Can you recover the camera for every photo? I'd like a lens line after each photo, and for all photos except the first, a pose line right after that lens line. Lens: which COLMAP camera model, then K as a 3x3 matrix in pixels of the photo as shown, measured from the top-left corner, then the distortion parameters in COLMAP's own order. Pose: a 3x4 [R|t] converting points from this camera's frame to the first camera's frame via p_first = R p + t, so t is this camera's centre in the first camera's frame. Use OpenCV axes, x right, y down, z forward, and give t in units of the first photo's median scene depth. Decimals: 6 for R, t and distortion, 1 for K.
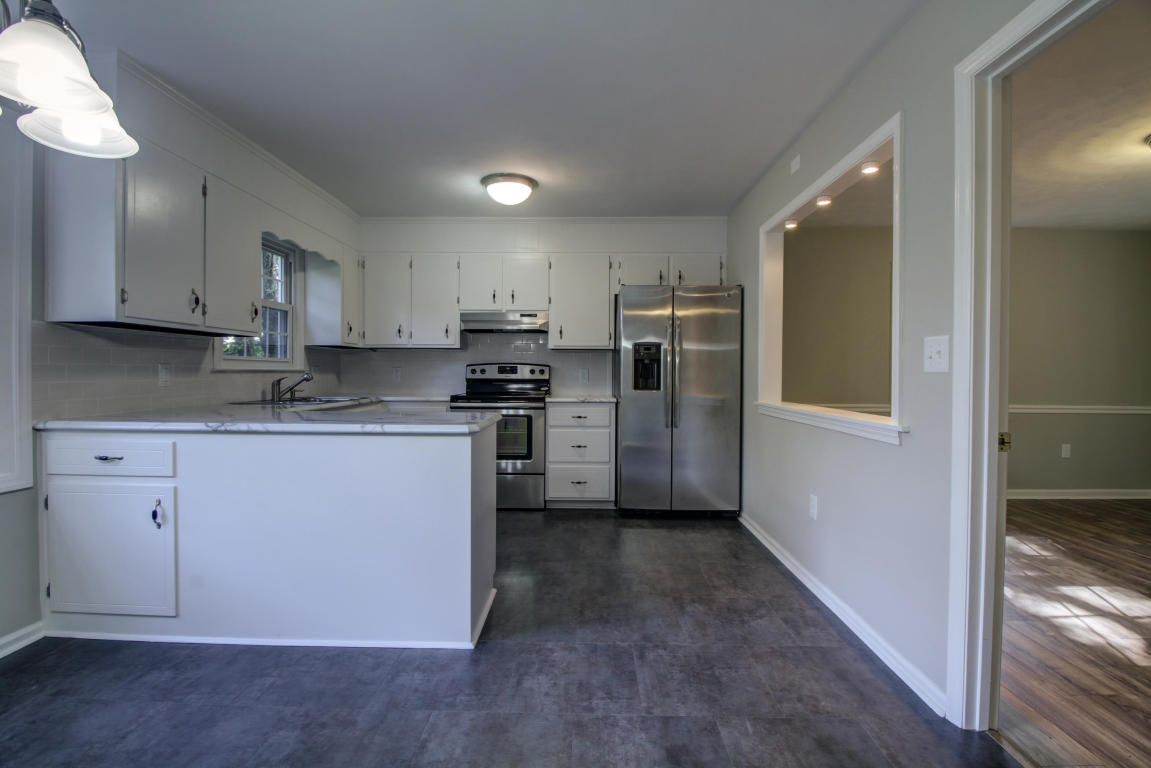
lens RADIAL K [[531.3, 0, 570.7], [0, 531.3, 375.7], [0, 0, 1]] dist [0.000892, -0.014394]
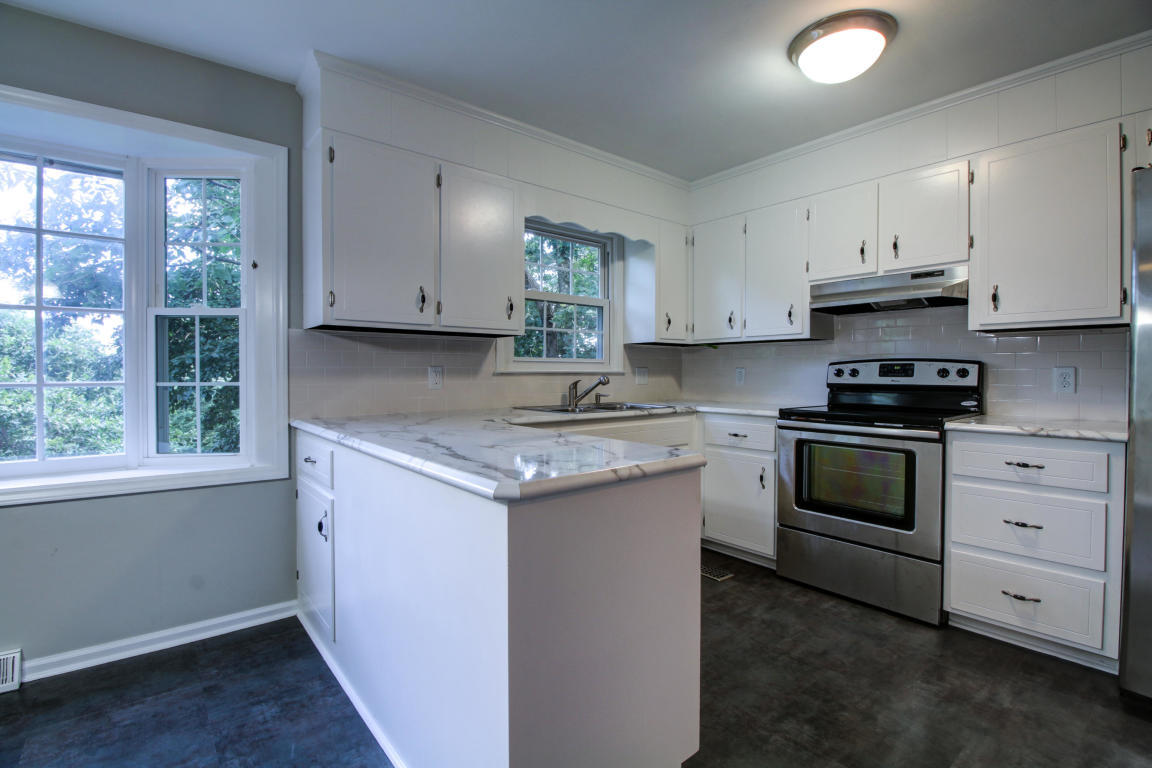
lens RADIAL K [[531.7, 0, 571.2], [0, 531.7, 375.7], [0, 0, 1]] dist [0.000892, -0.014394]
pose [[0.652431, 0.000866, -0.757848, 0.111854], [-0.003094, 0.999994, -0.001521, -0.002784], [0.757842, 0.003337, 0.652430, 0.361974]]
